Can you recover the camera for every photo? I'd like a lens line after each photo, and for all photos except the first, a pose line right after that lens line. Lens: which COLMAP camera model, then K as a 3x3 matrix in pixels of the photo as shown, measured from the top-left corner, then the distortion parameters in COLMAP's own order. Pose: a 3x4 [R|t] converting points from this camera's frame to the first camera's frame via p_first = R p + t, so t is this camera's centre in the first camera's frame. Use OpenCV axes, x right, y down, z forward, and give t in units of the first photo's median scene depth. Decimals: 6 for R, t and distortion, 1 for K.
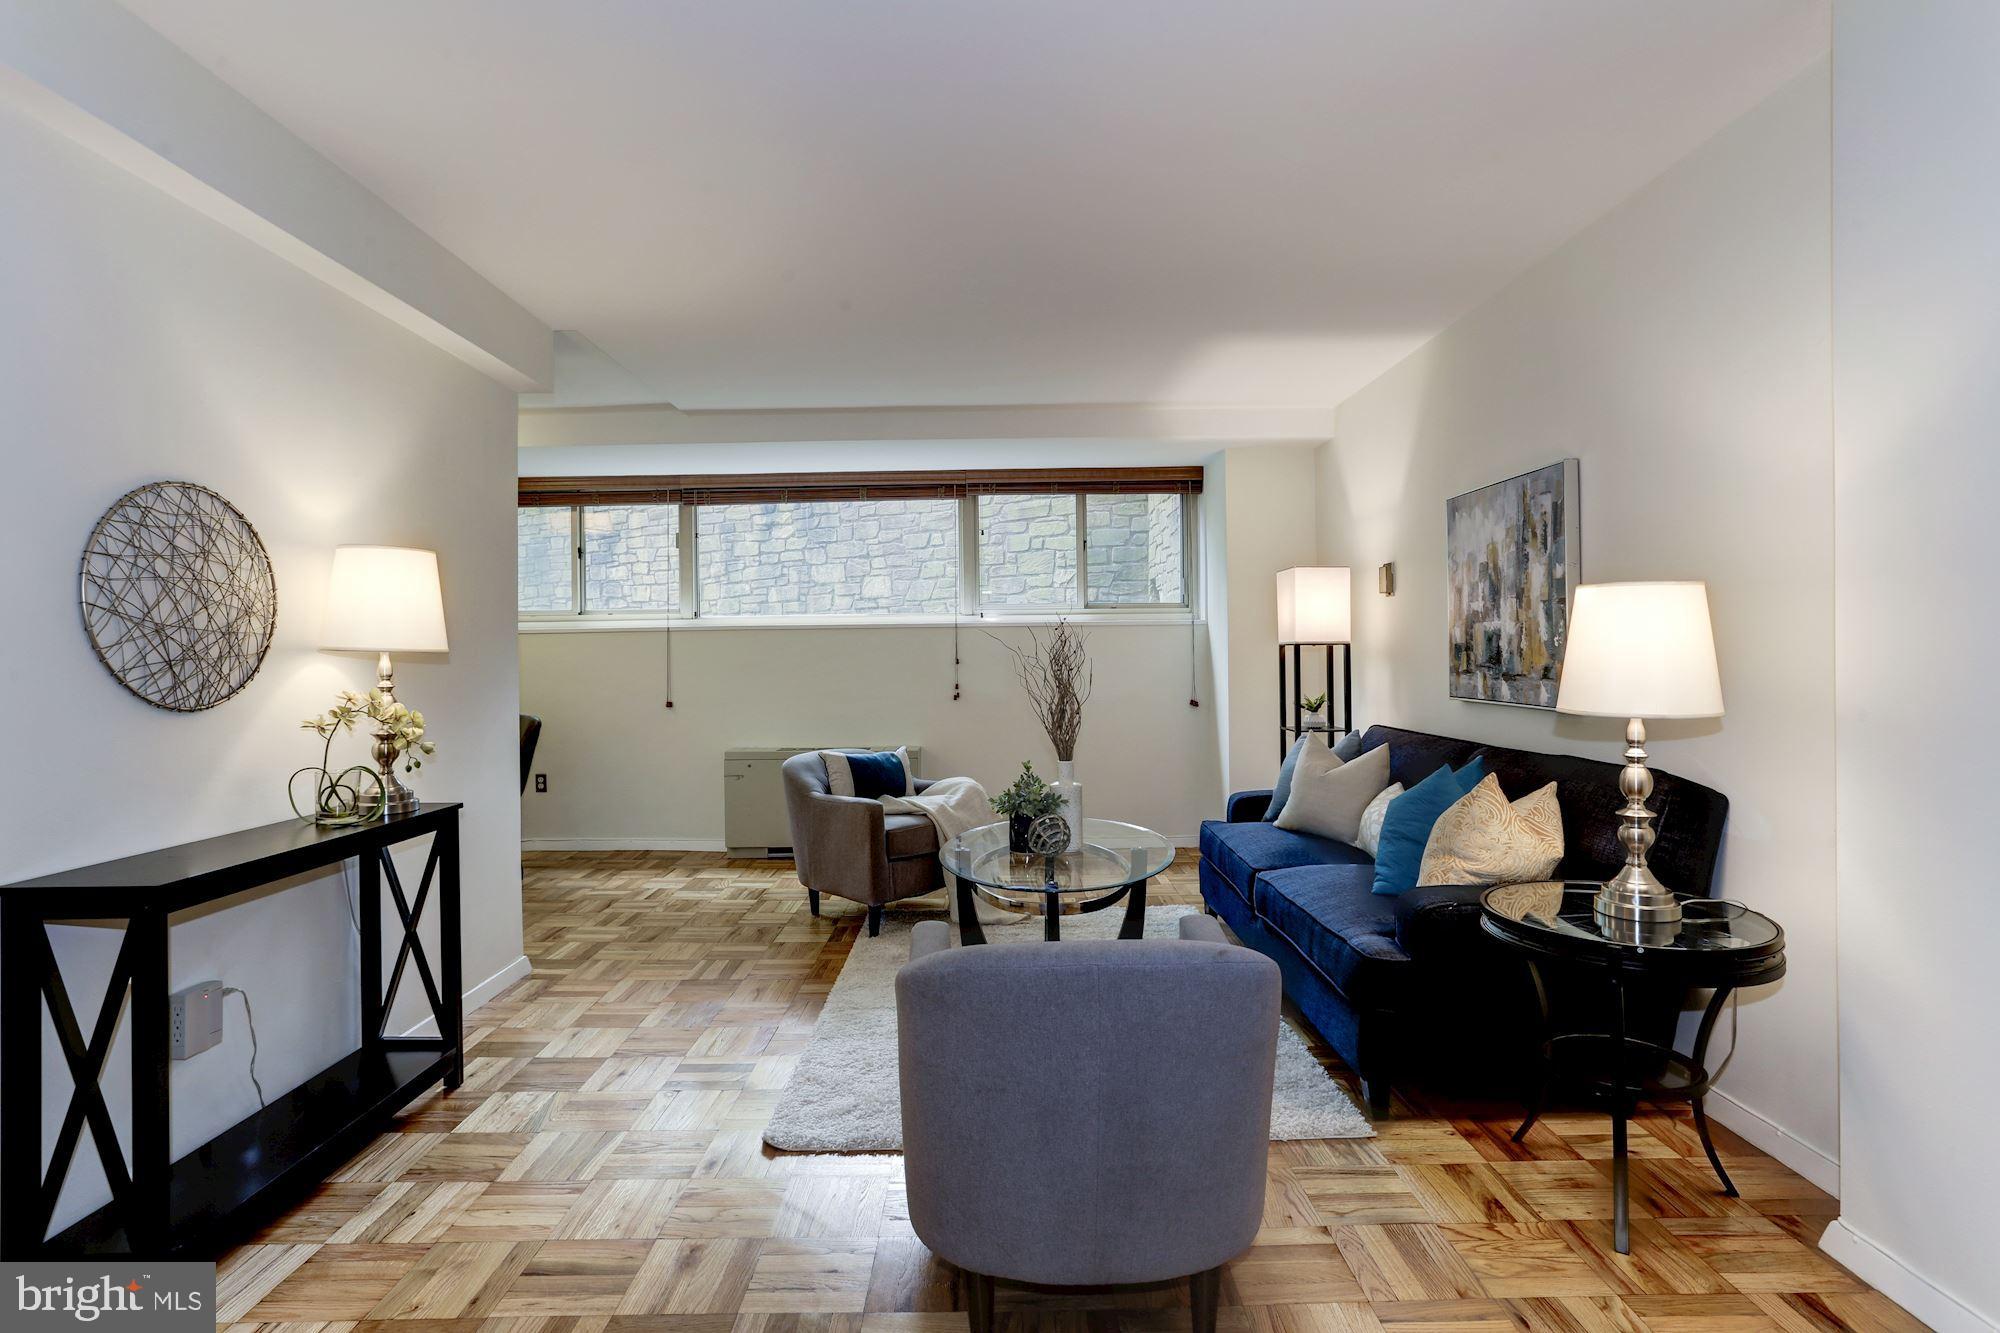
lens RADIAL K [[975.0, 0, 970.2], [0, 975.0, 663.3], [0, 0, 1]] dist [-0.043998, 0.019719]
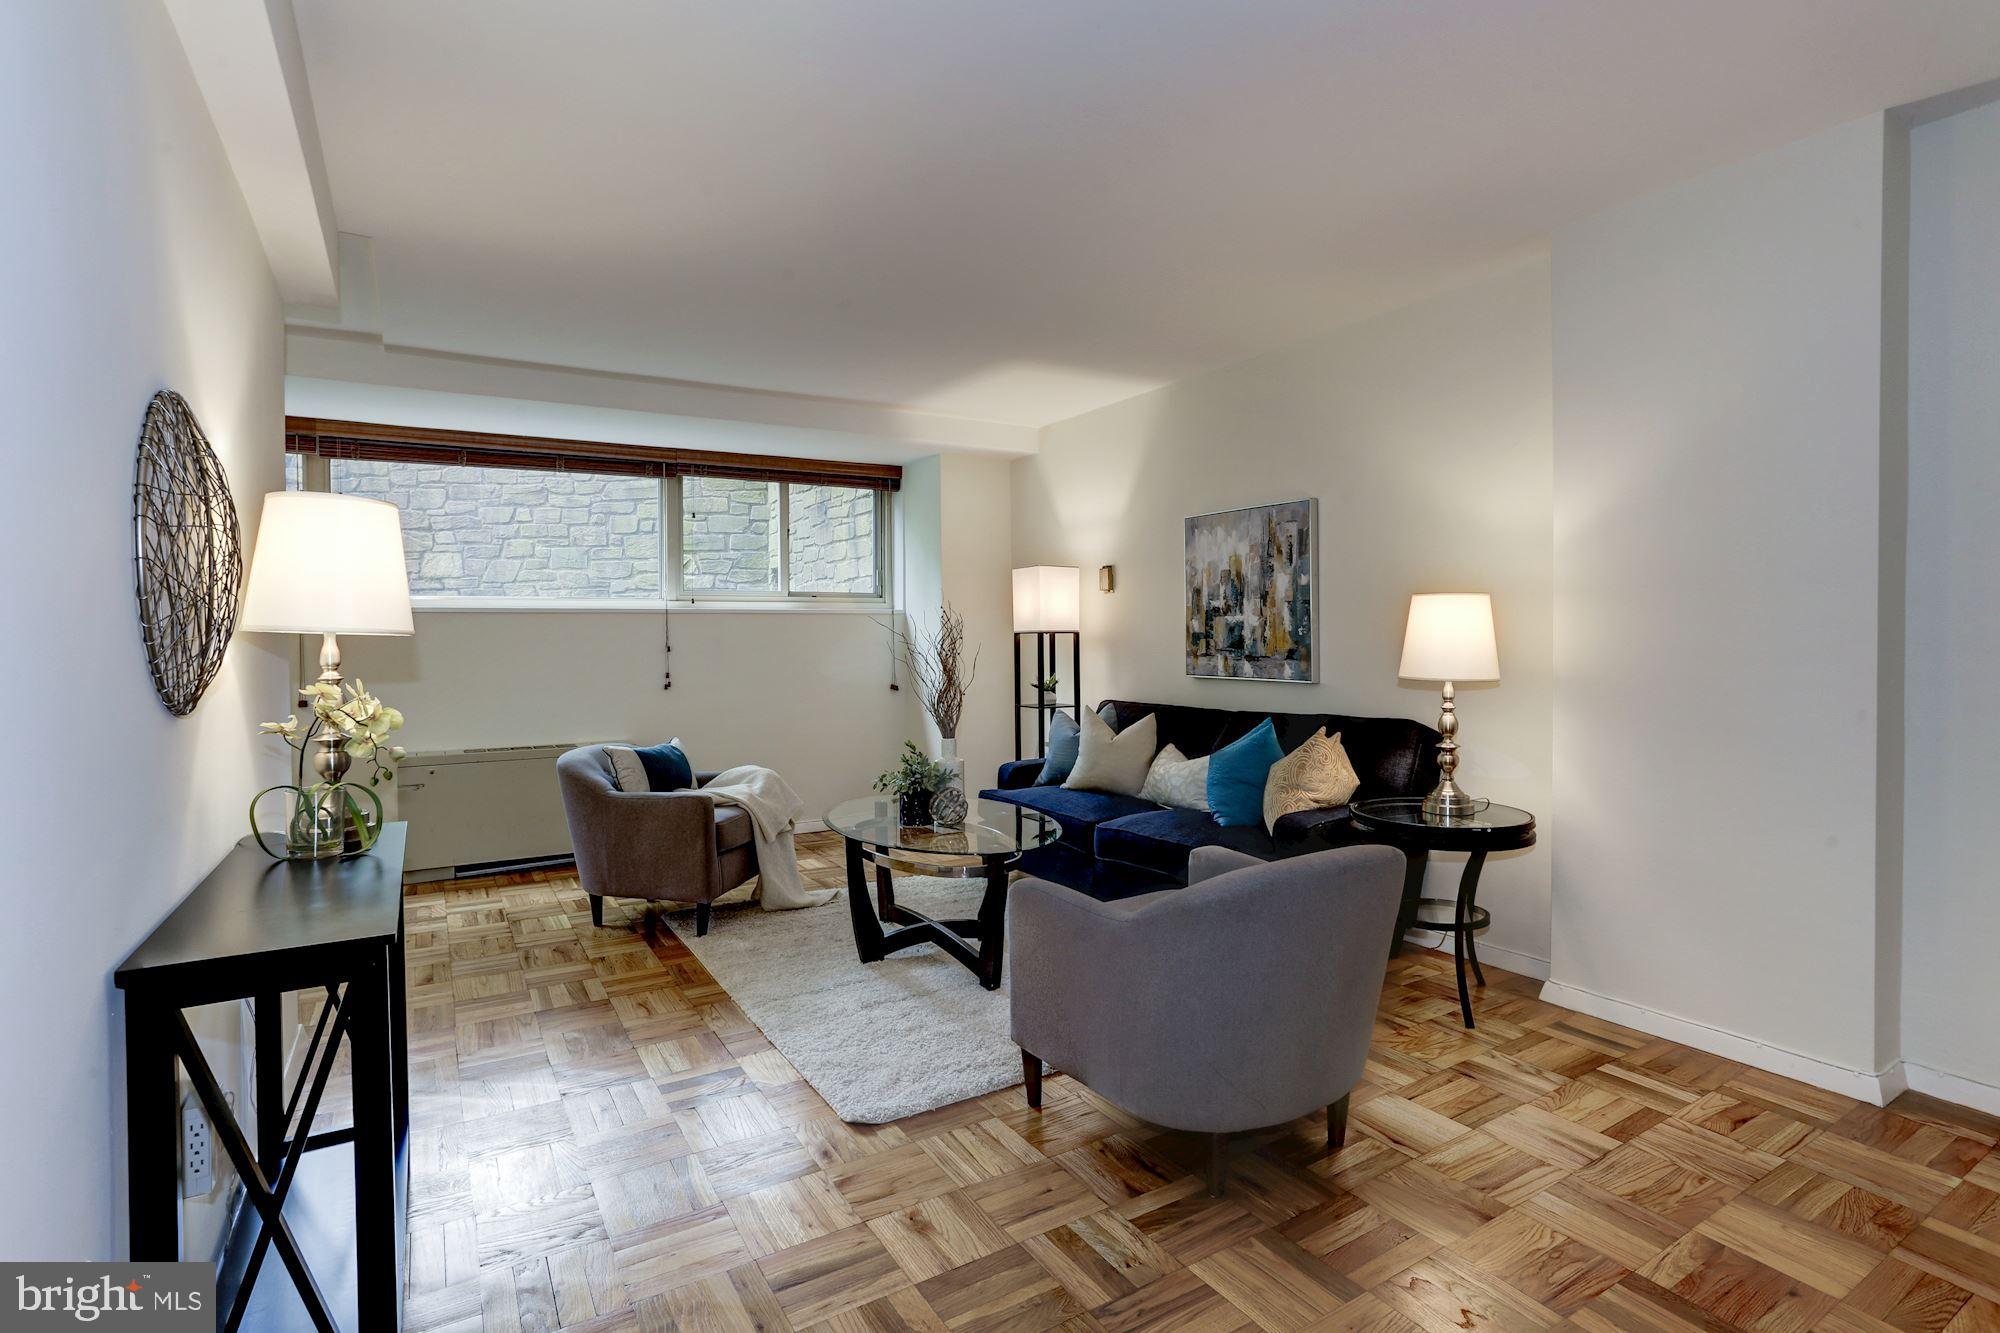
lens RADIAL K [[975.0, 0, 996.6], [0, 975.0, 667.6], [0, 0, 1]] dist [-0.043998, 0.019719]
pose [[0.852142, -0.012224, 0.523167, -0.391855], [0.004342, 0.999858, 0.016290, 0.003483], [-0.523292, -0.011609, 0.852074, 0.042484]]
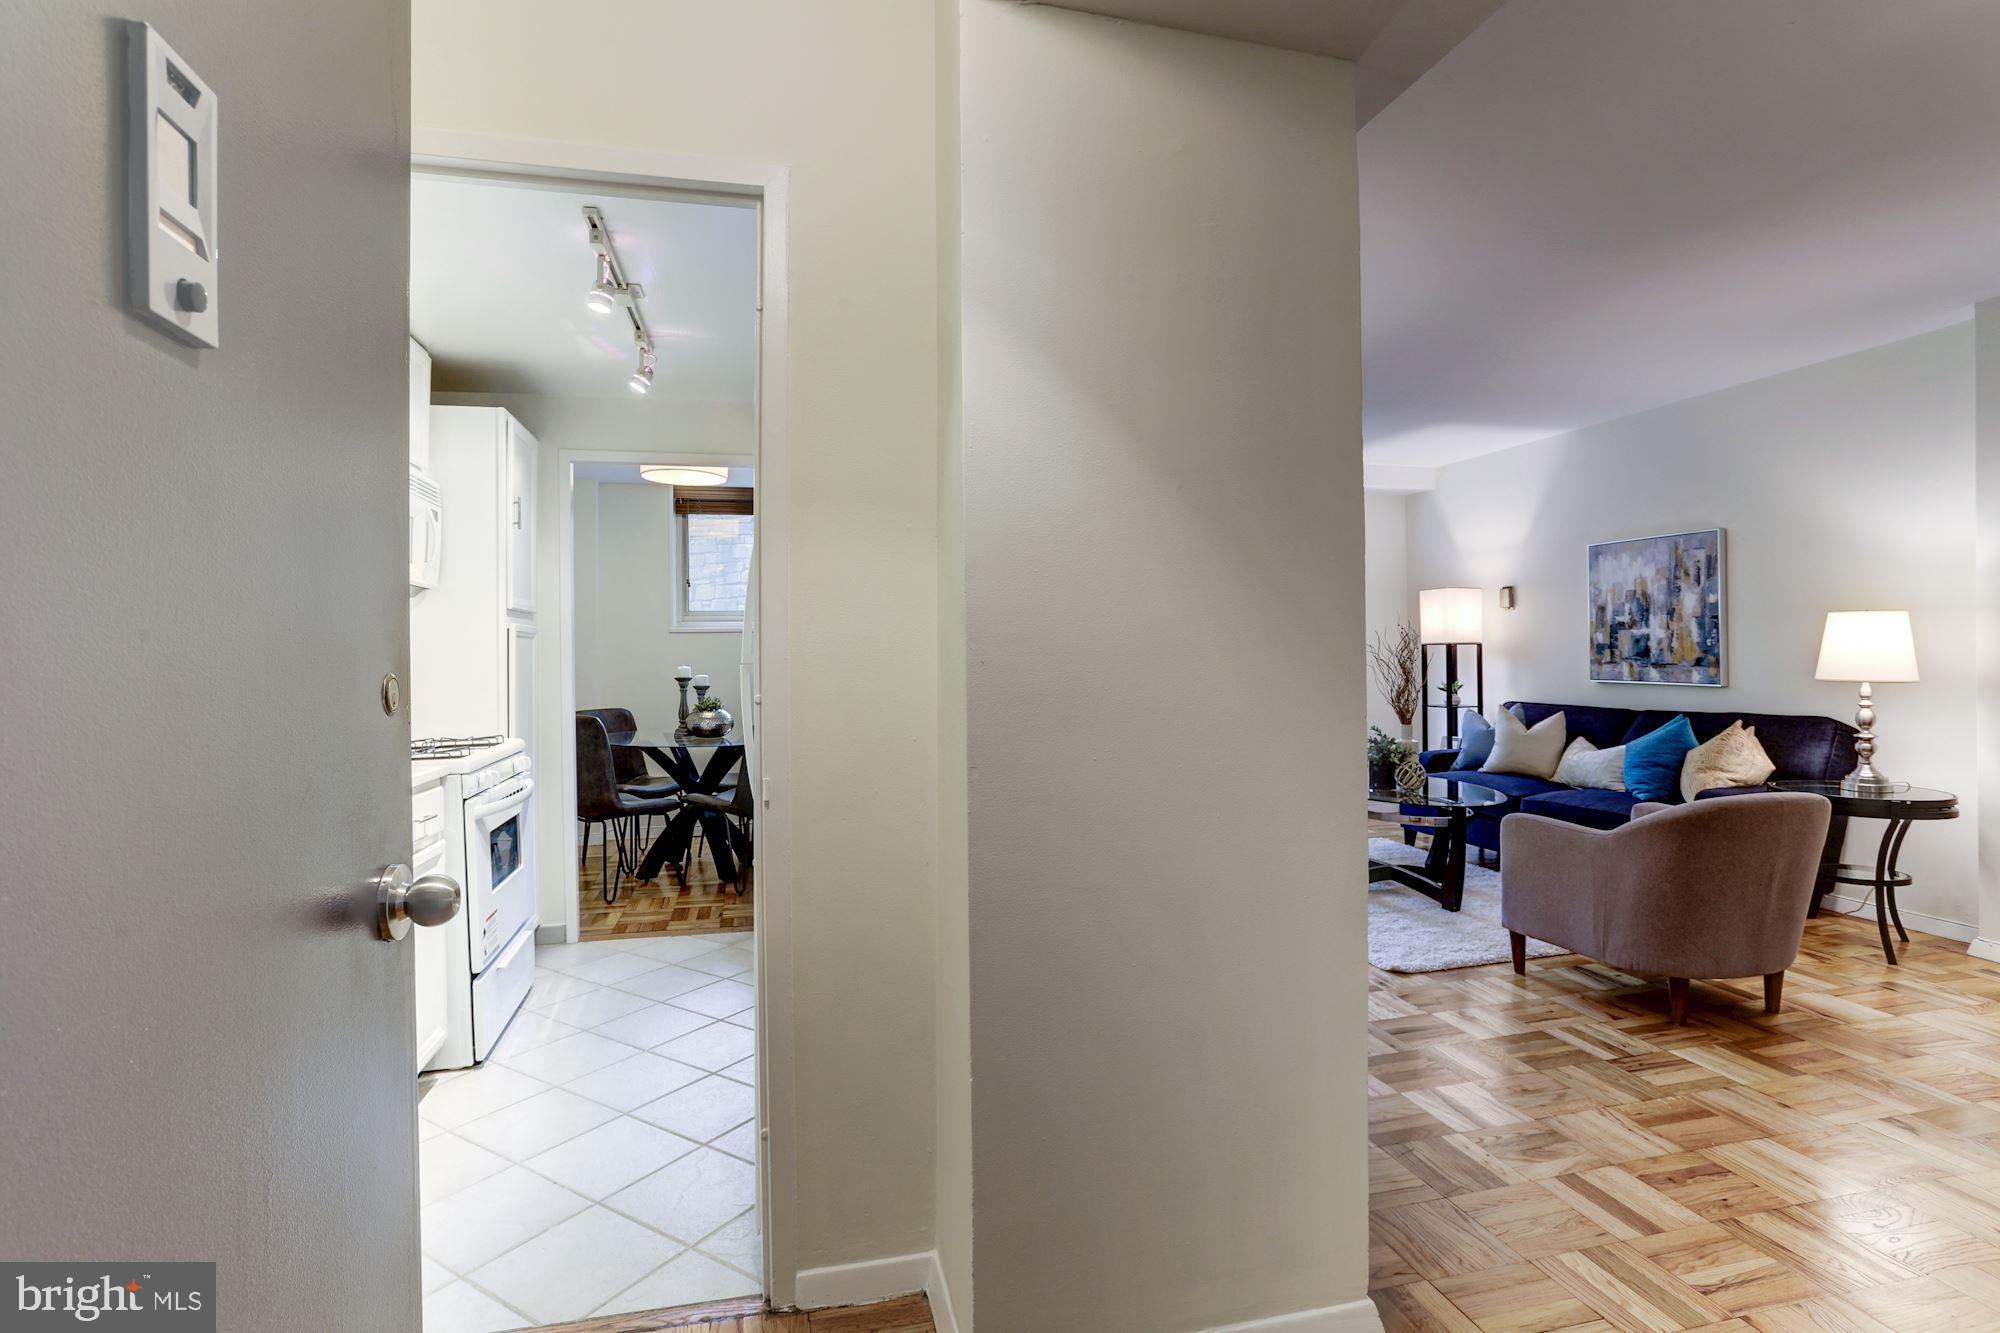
lens RADIAL K [[975.0, 0, 977.4], [0, 975.0, 654.2], [0, 0, 1]] dist [-0.043998, 0.019719]
pose [[0.971703, -0.000121, 0.236206, -0.773432], [0.002484, 0.999950, -0.009710, 0.007729], [-0.236193, 0.010022, 0.971654, -0.208348]]
